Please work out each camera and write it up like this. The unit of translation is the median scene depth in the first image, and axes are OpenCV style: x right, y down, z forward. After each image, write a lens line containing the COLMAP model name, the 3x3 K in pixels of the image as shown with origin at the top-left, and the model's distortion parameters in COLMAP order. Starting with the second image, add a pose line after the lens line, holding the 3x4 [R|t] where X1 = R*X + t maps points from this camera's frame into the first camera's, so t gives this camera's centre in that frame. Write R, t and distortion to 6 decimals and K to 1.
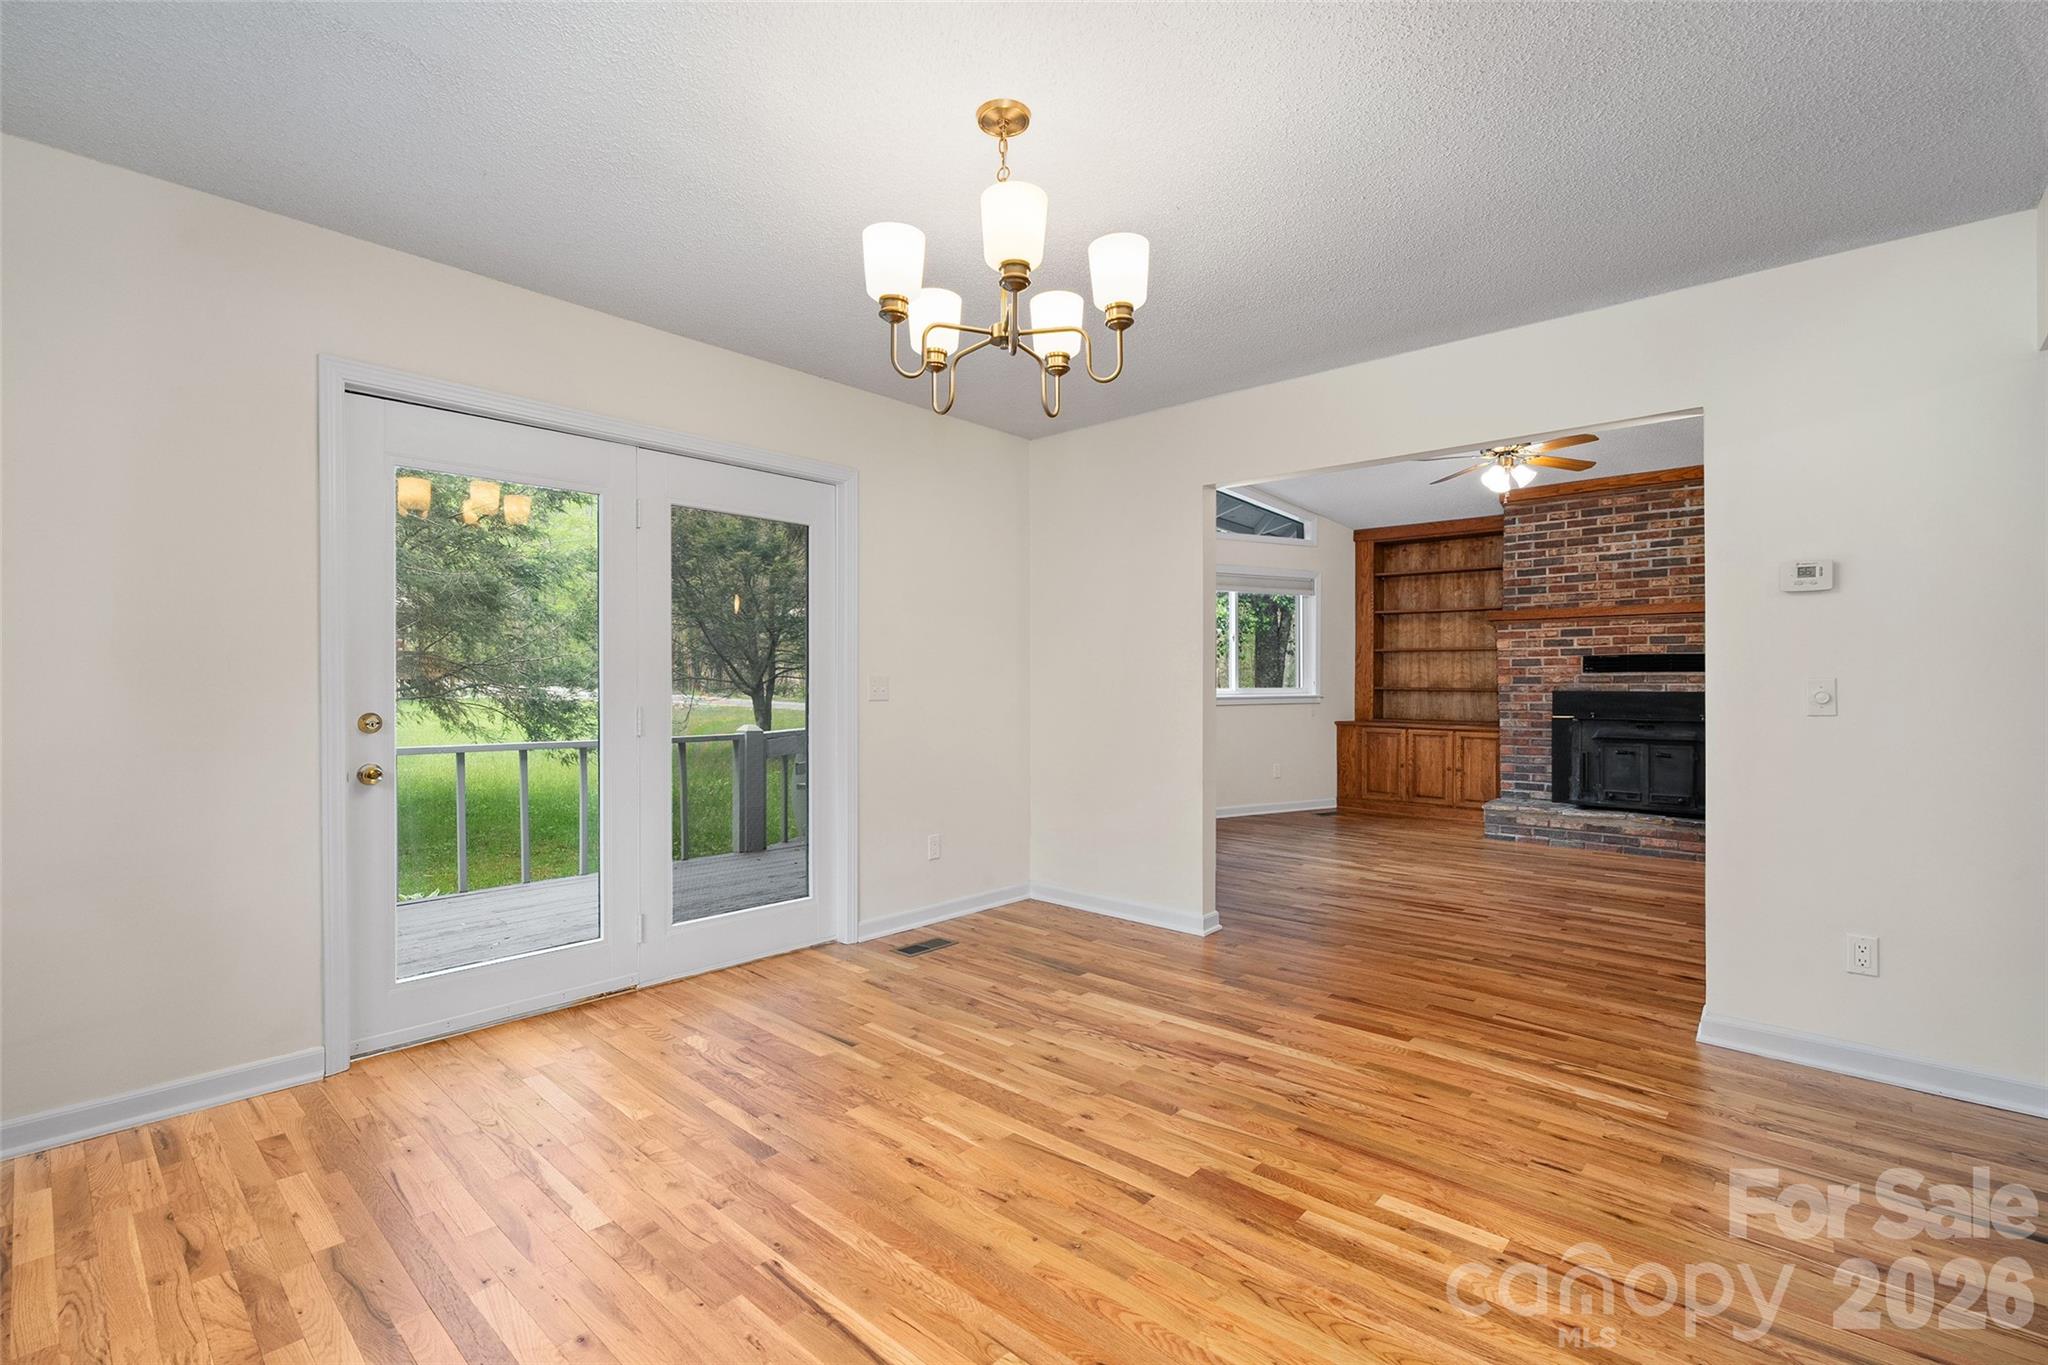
lens RADIAL K [[926.0, 0, 1009.2], [0, 926.0, 681.0], [0, 0, 1]] dist [-0.003511, 0.000076]
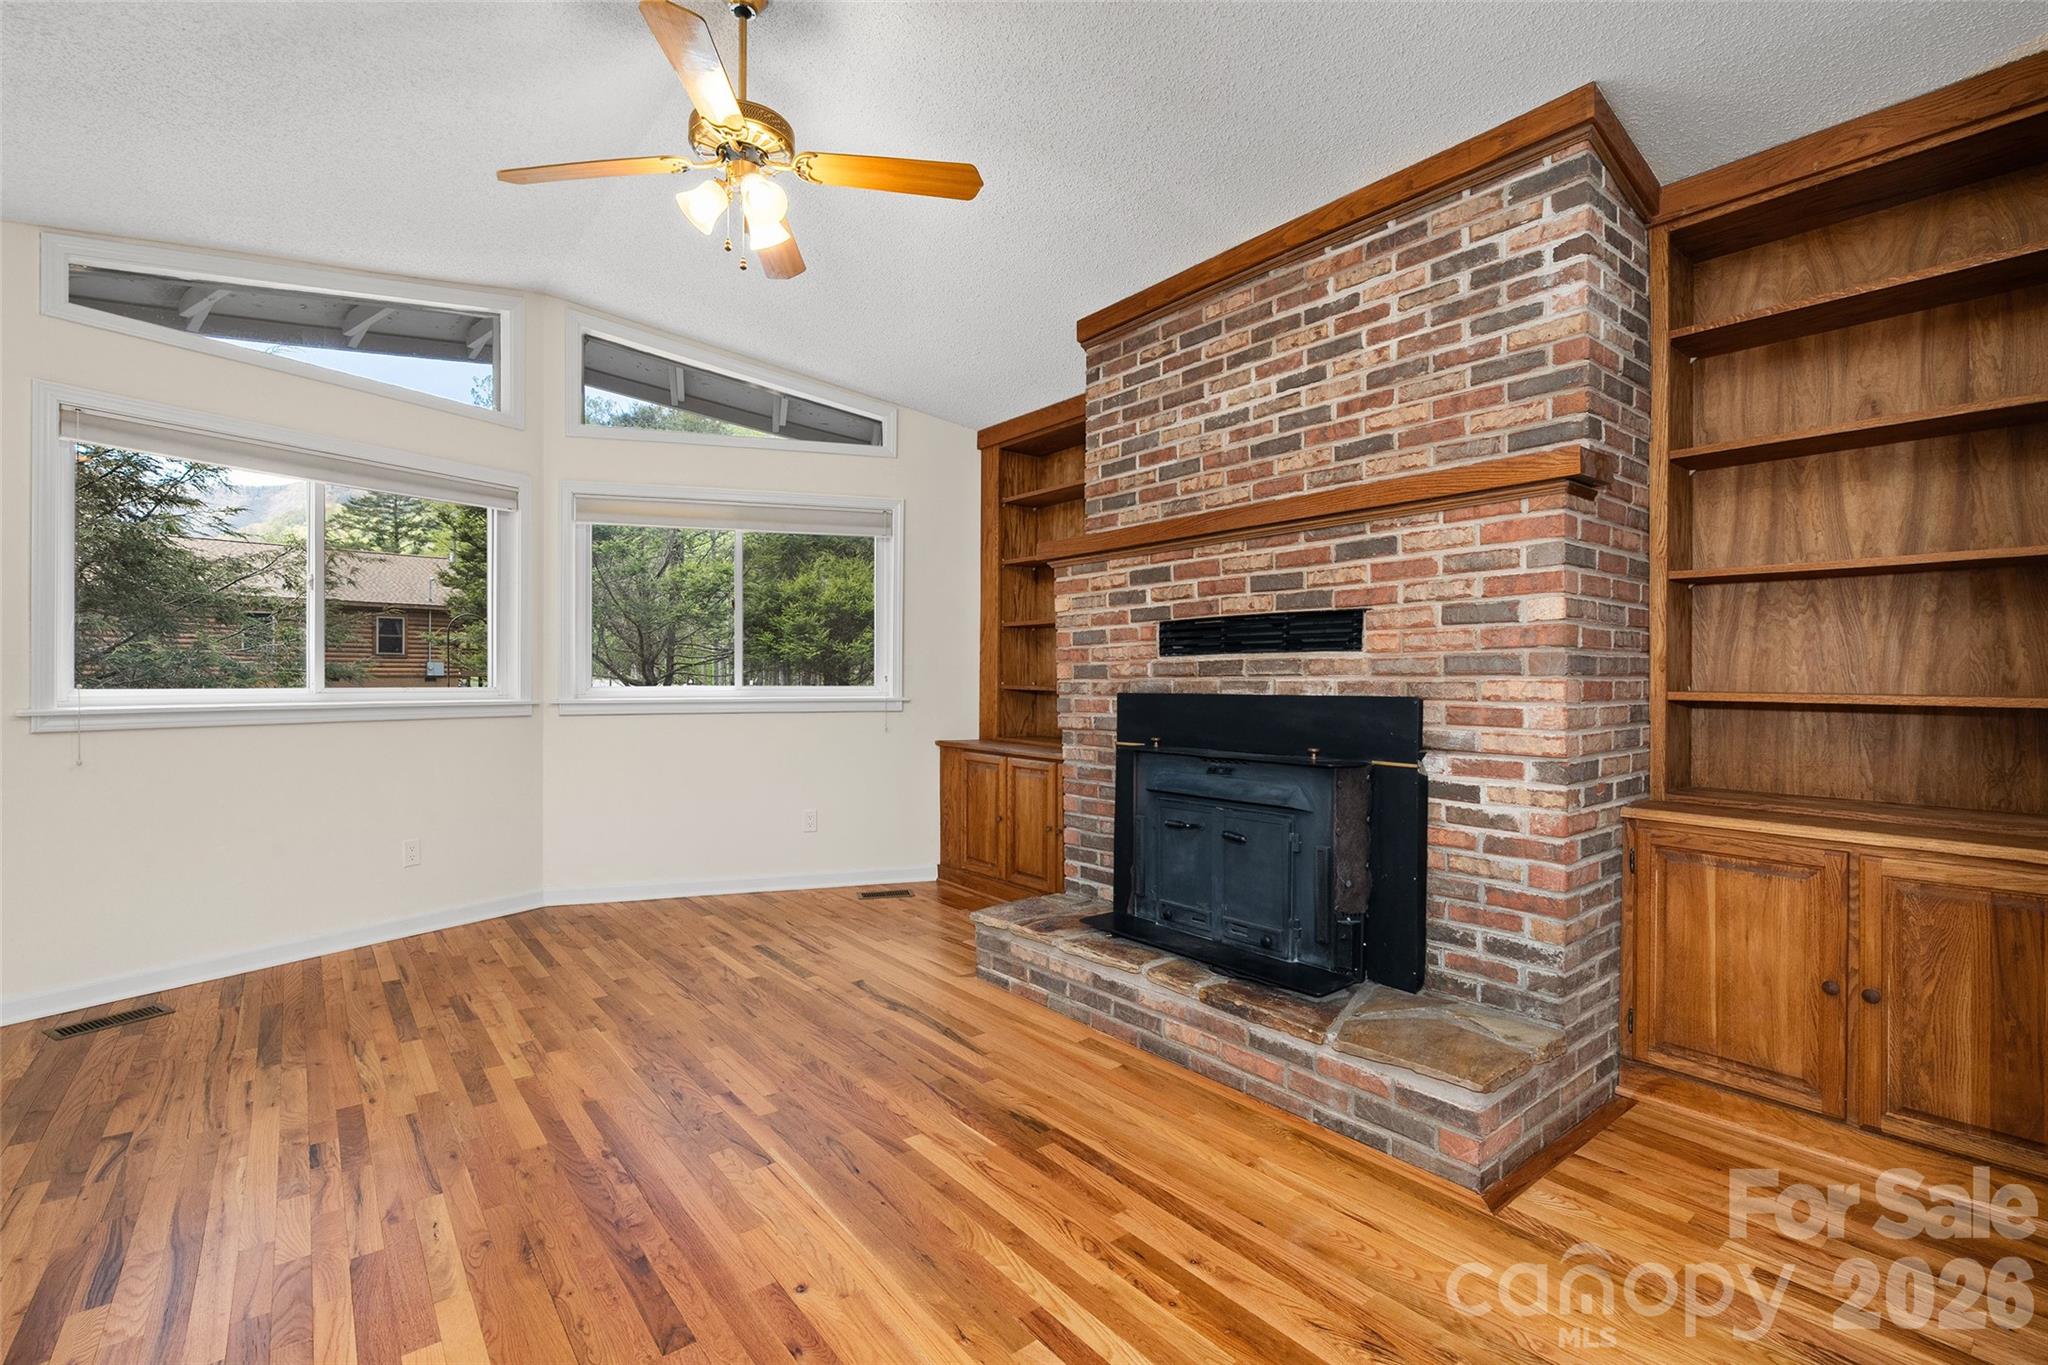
lens RADIAL K [[926.0, 0, 1020.9], [0, 926.0, 683.0], [0, 0, 1]] dist [-0.003511, 0.000076]
pose [[0.986246, -0.002697, -0.165262, 0.623385], [0.003303, 0.999989, 0.003391, 0.003636], [0.165251, -0.003890, 0.986244, 0.491137]]
